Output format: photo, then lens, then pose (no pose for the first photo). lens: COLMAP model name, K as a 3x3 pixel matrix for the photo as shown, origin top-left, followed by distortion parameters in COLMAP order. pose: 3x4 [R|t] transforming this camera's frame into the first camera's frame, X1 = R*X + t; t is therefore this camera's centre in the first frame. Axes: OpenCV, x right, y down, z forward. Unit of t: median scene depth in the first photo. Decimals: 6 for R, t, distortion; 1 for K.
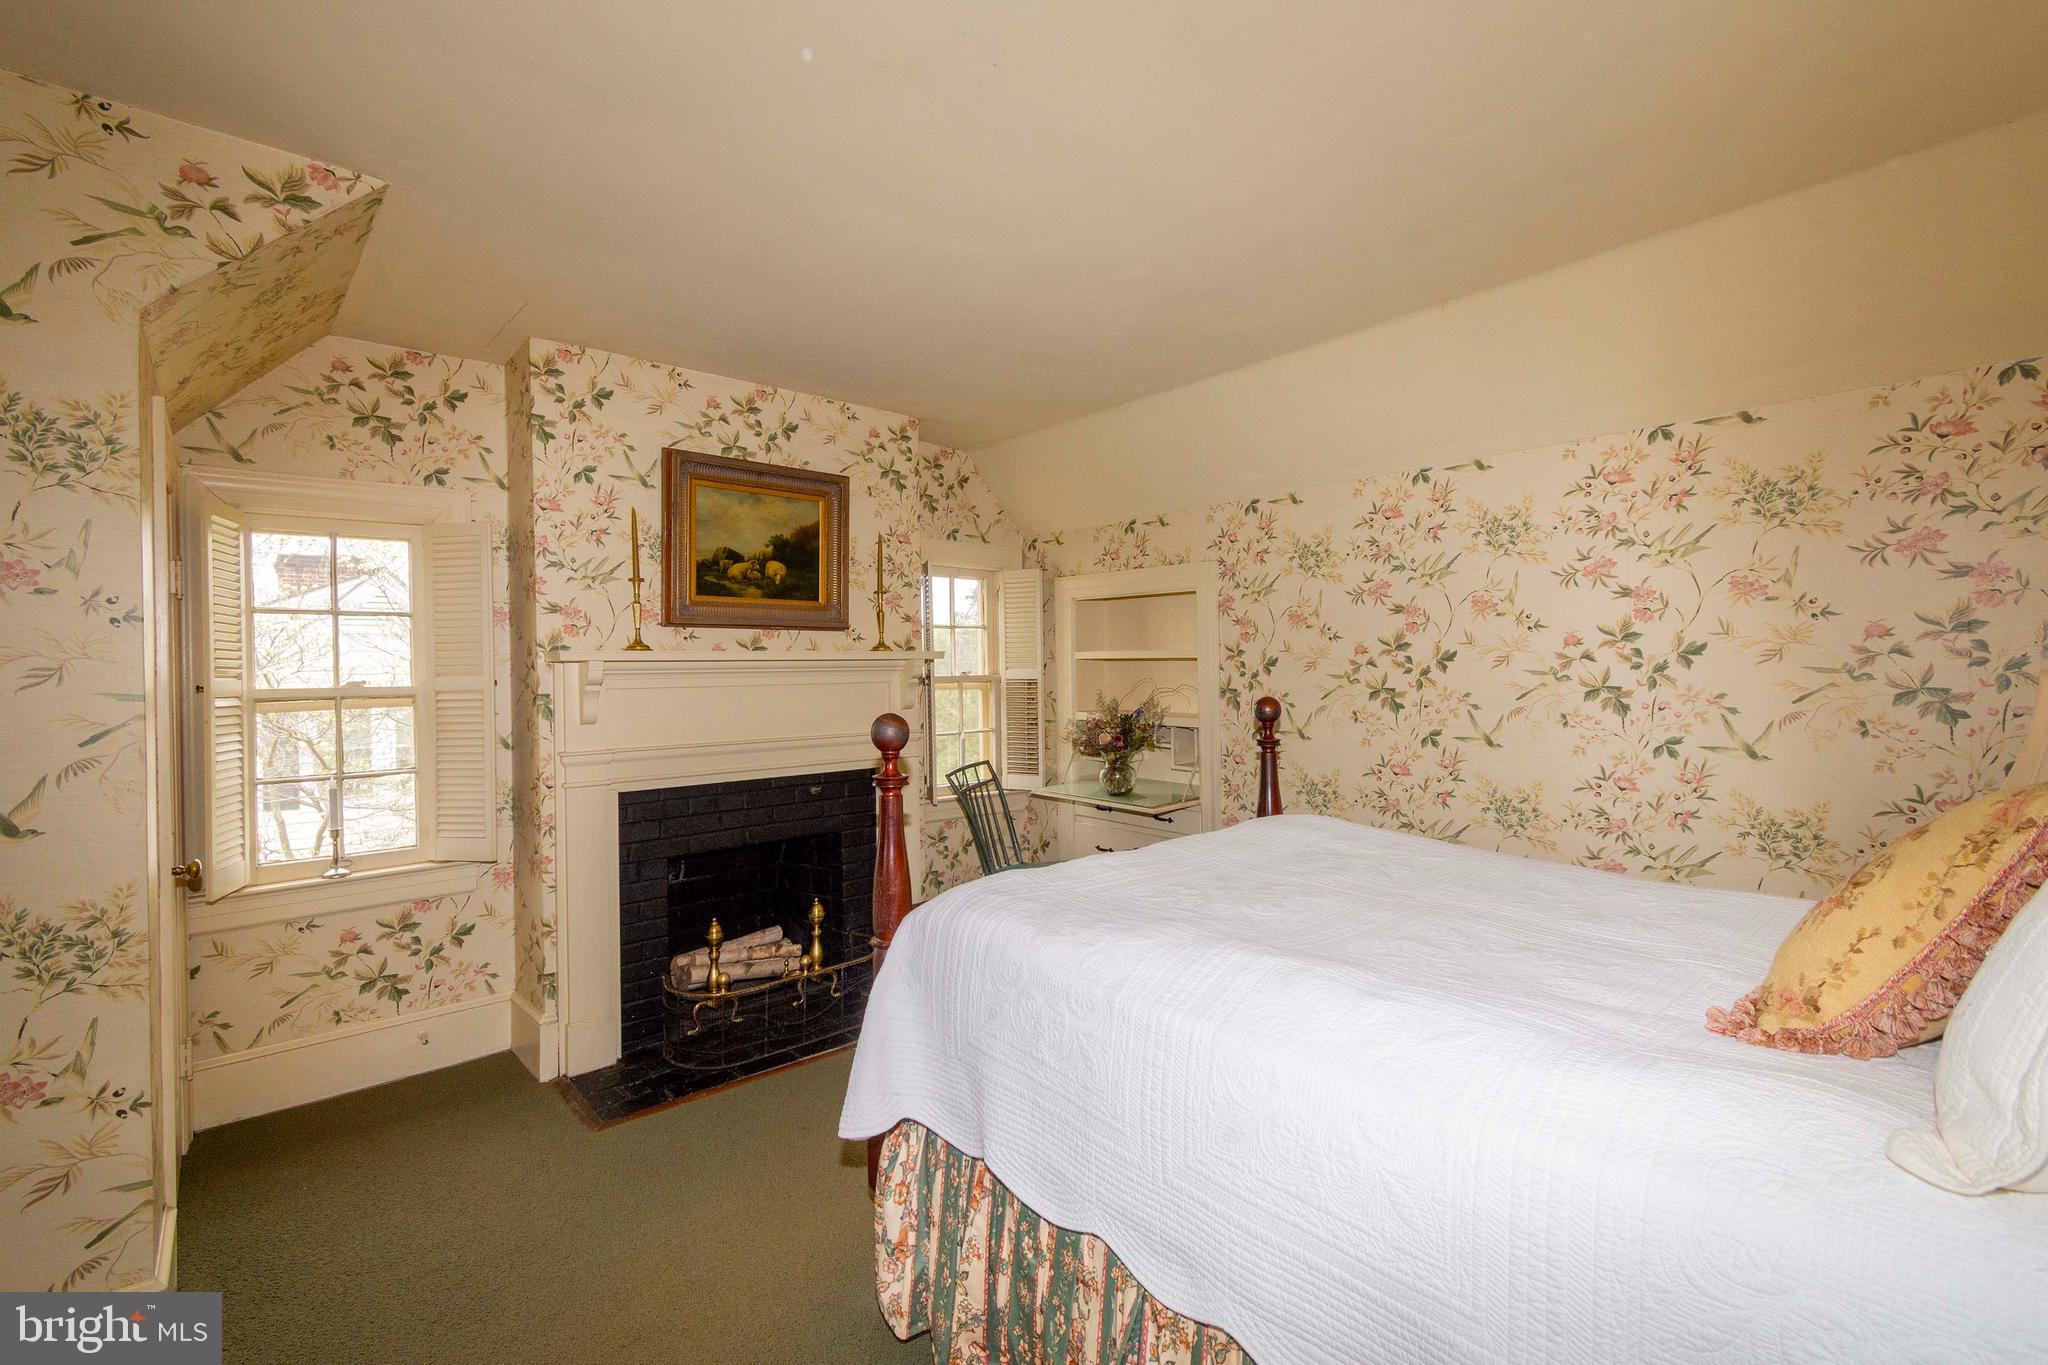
lens RADIAL K [[909.7, 0, 1029.1], [0, 909.7, 667.5], [0, 0, 1]] dist [0.005279, -0.003168]
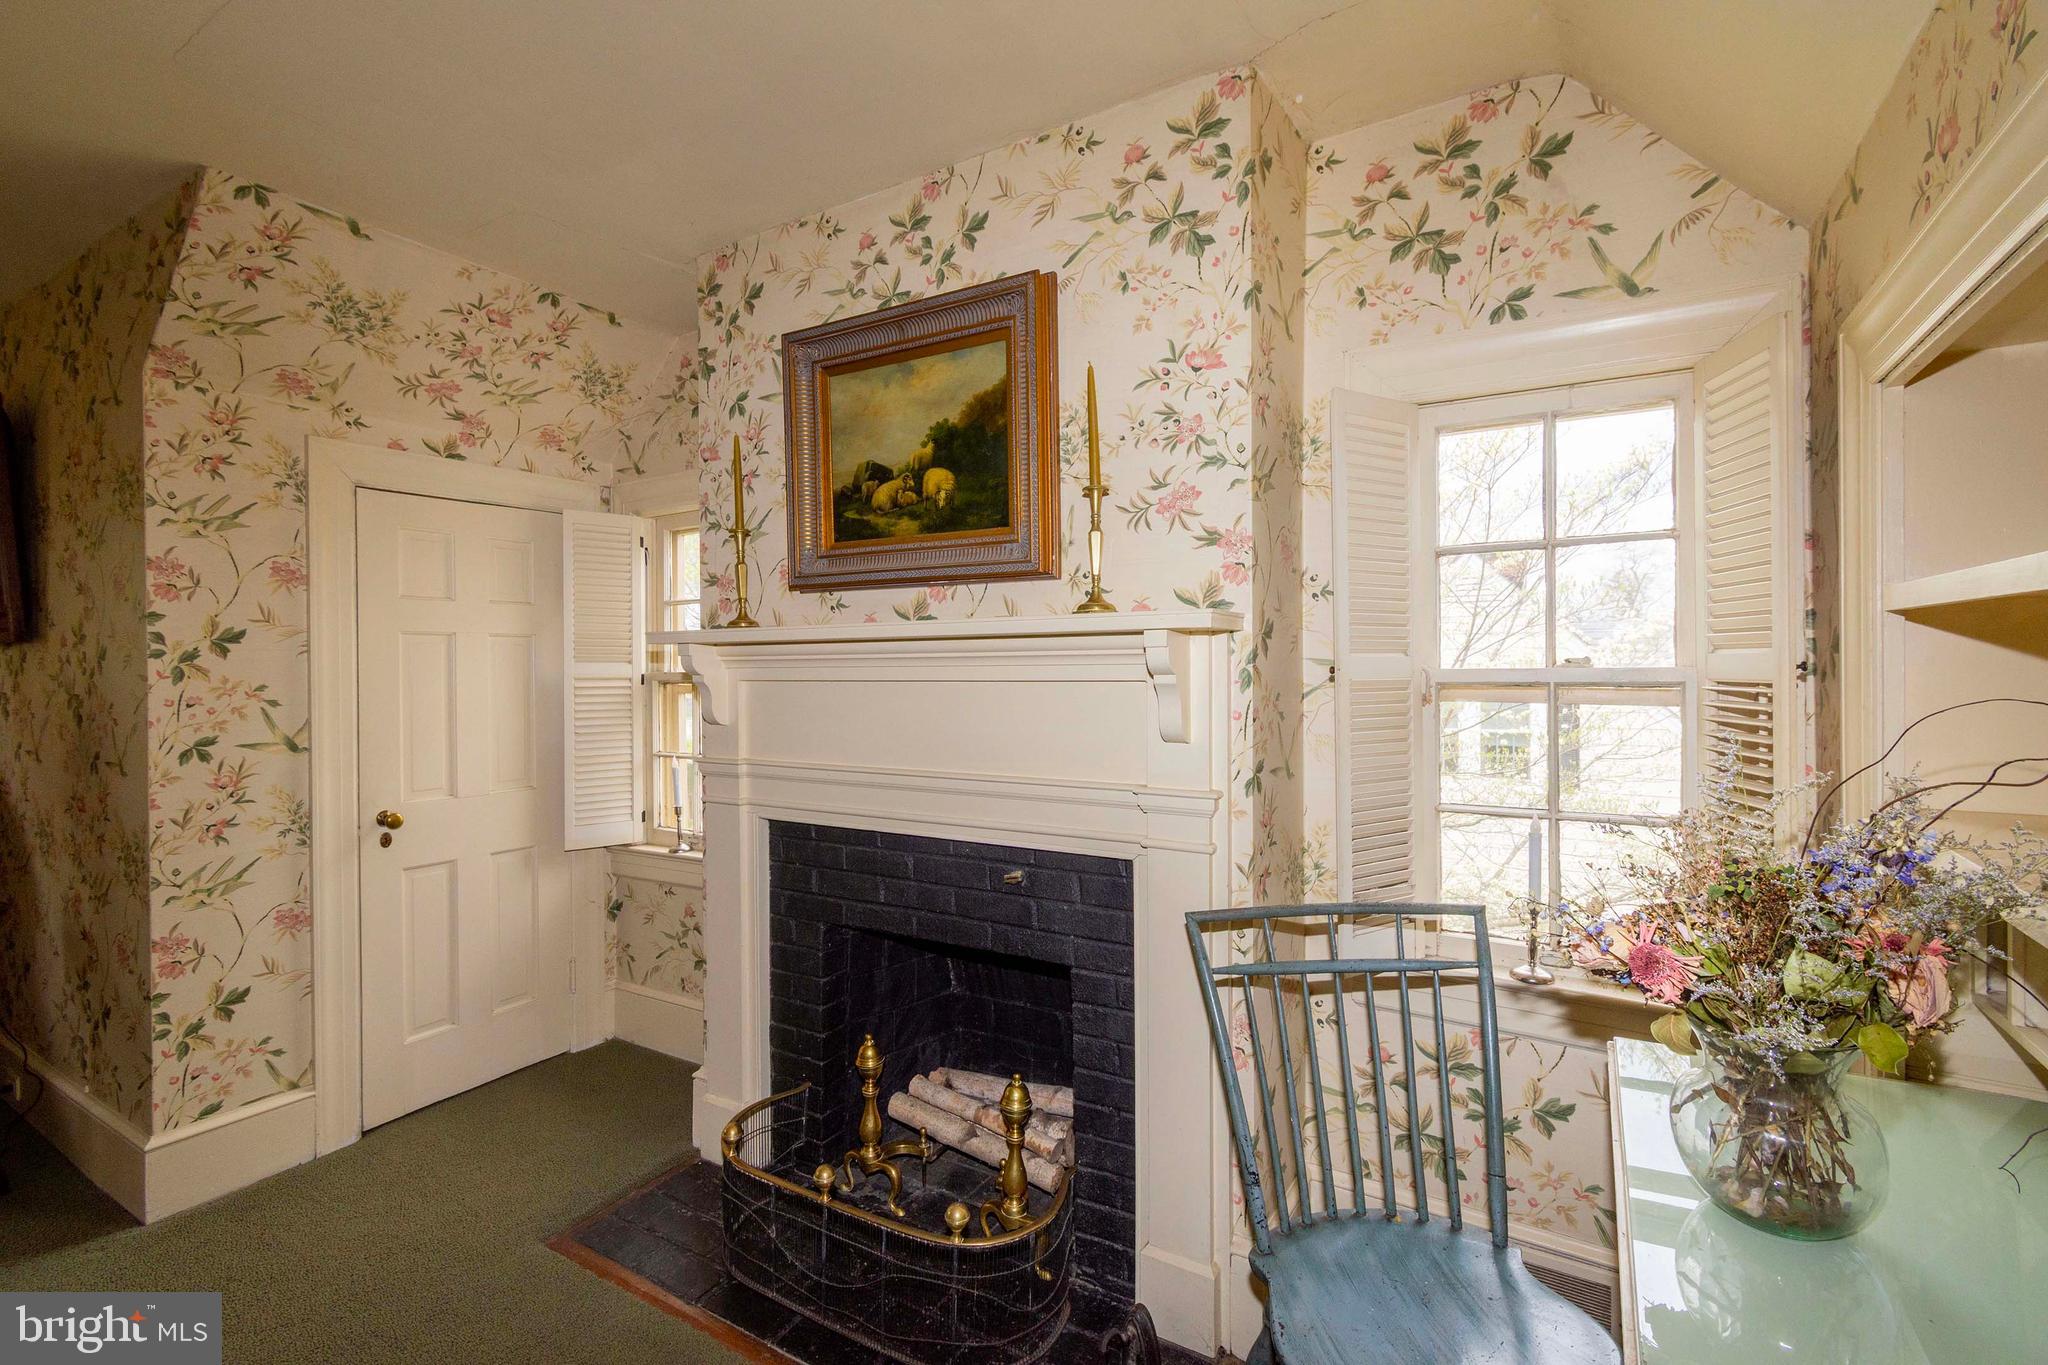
lens RADIAL K [[909.7, 0, 1016.1], [0, 909.7, 676.1], [0, 0, 1]] dist [0.005279, -0.003168]
pose [[0.290733, 0.018361, -0.956628, 0.307544], [0.000646, 0.999812, 0.019386, 0.005407], [0.956804, -0.006254, 0.290667, 0.913808]]
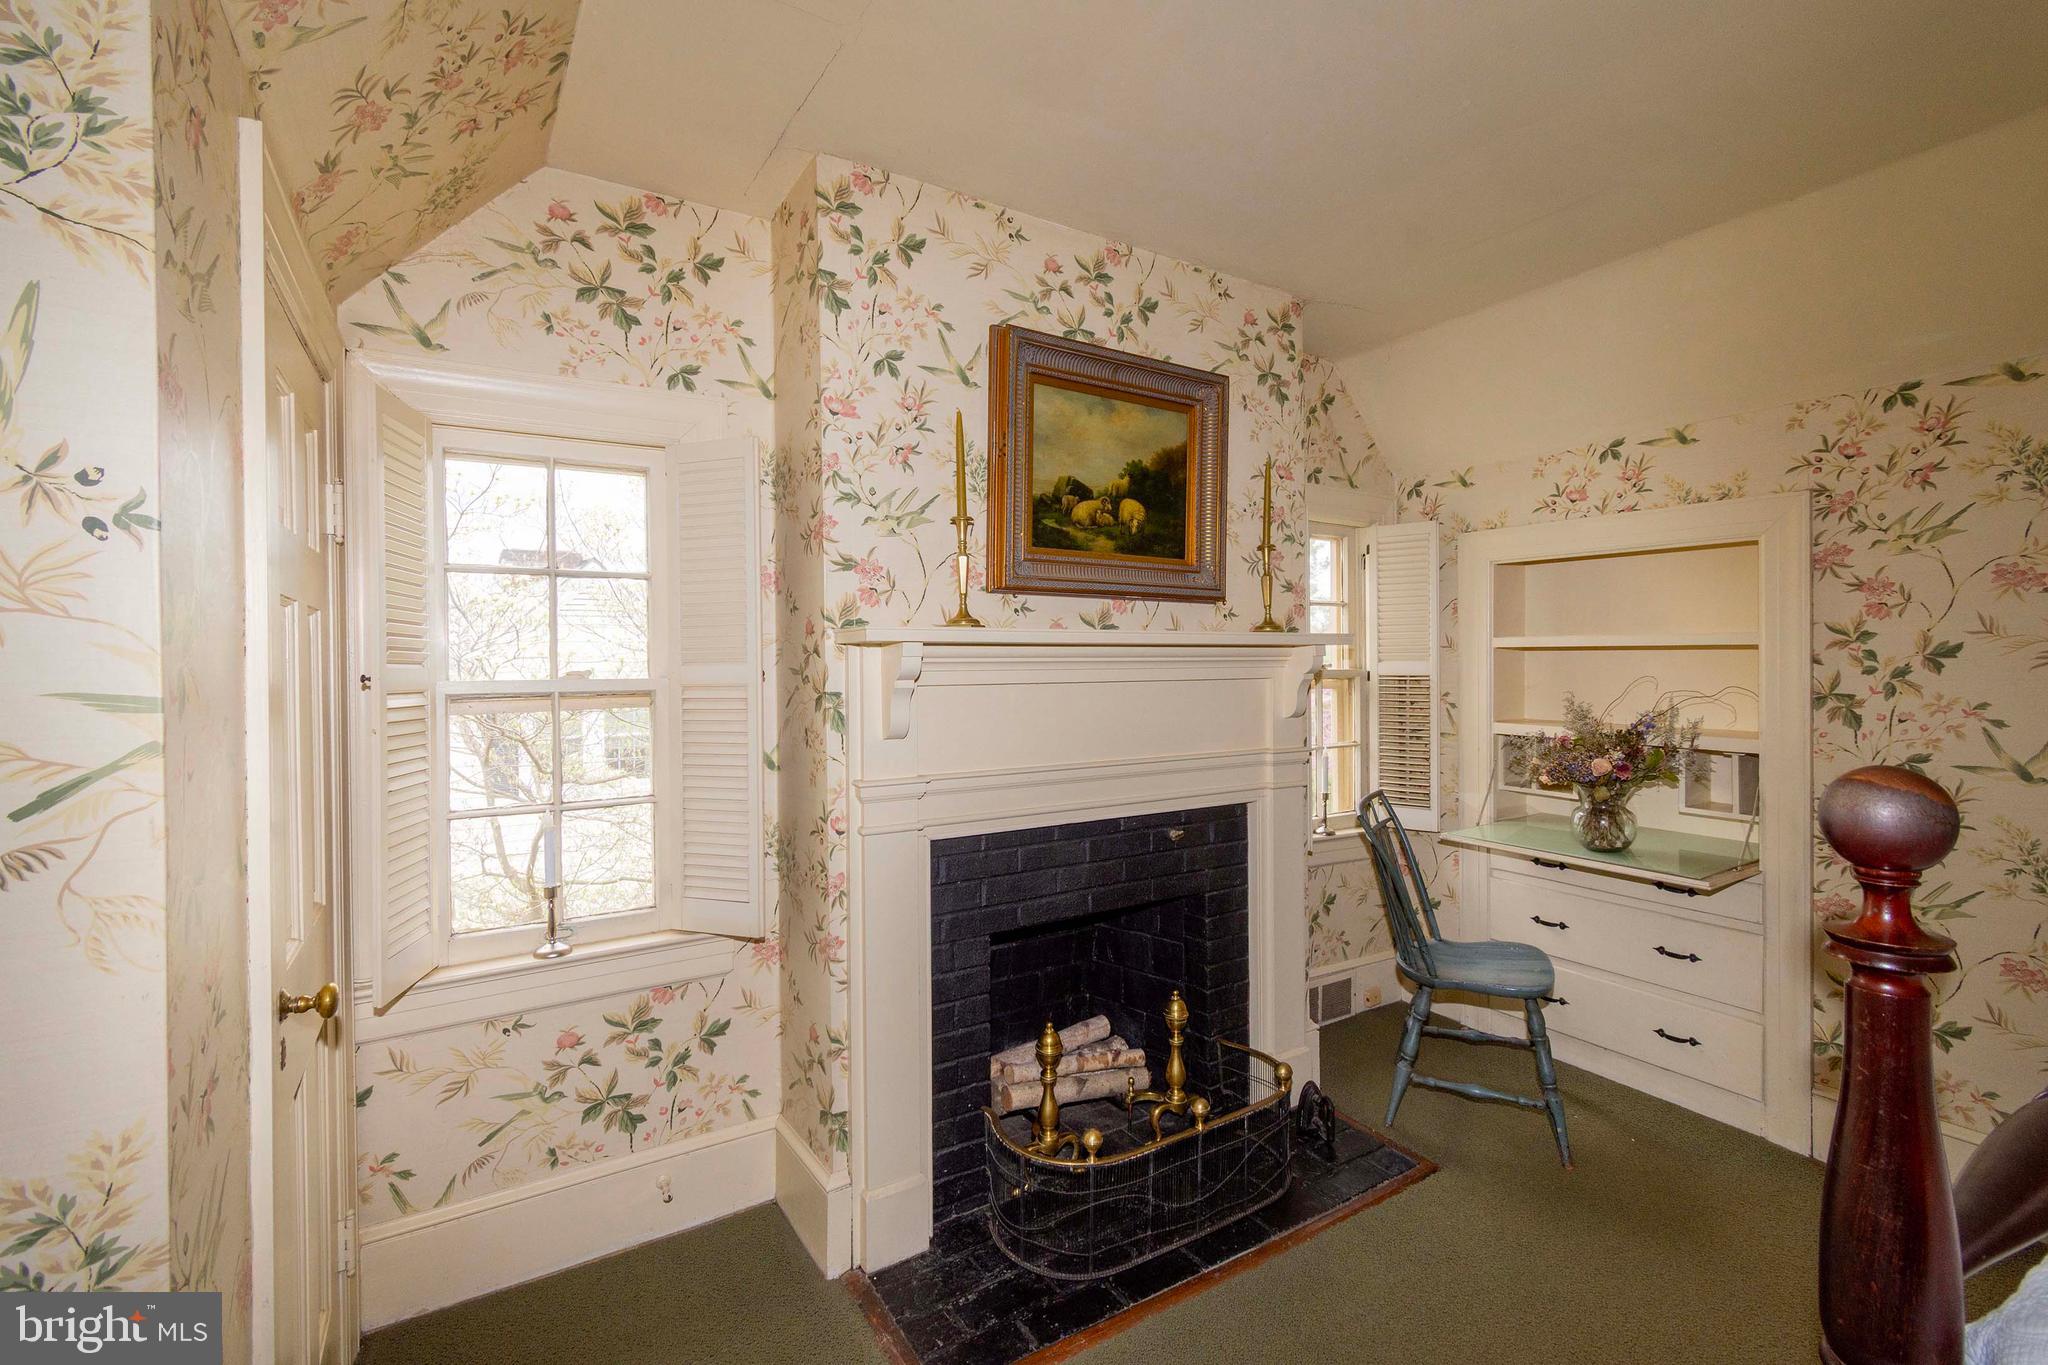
lens RADIAL K [[909.7, 0, 1025.9], [0, 909.7, 666.3], [0, 0, 1]] dist [0.005279, -0.003168]
pose [[0.985579, 0.007175, -0.169062, -0.250570], [-0.006391, 0.999966, 0.005182, 0.005273], [0.169094, -0.004026, 0.985592, 0.327854]]
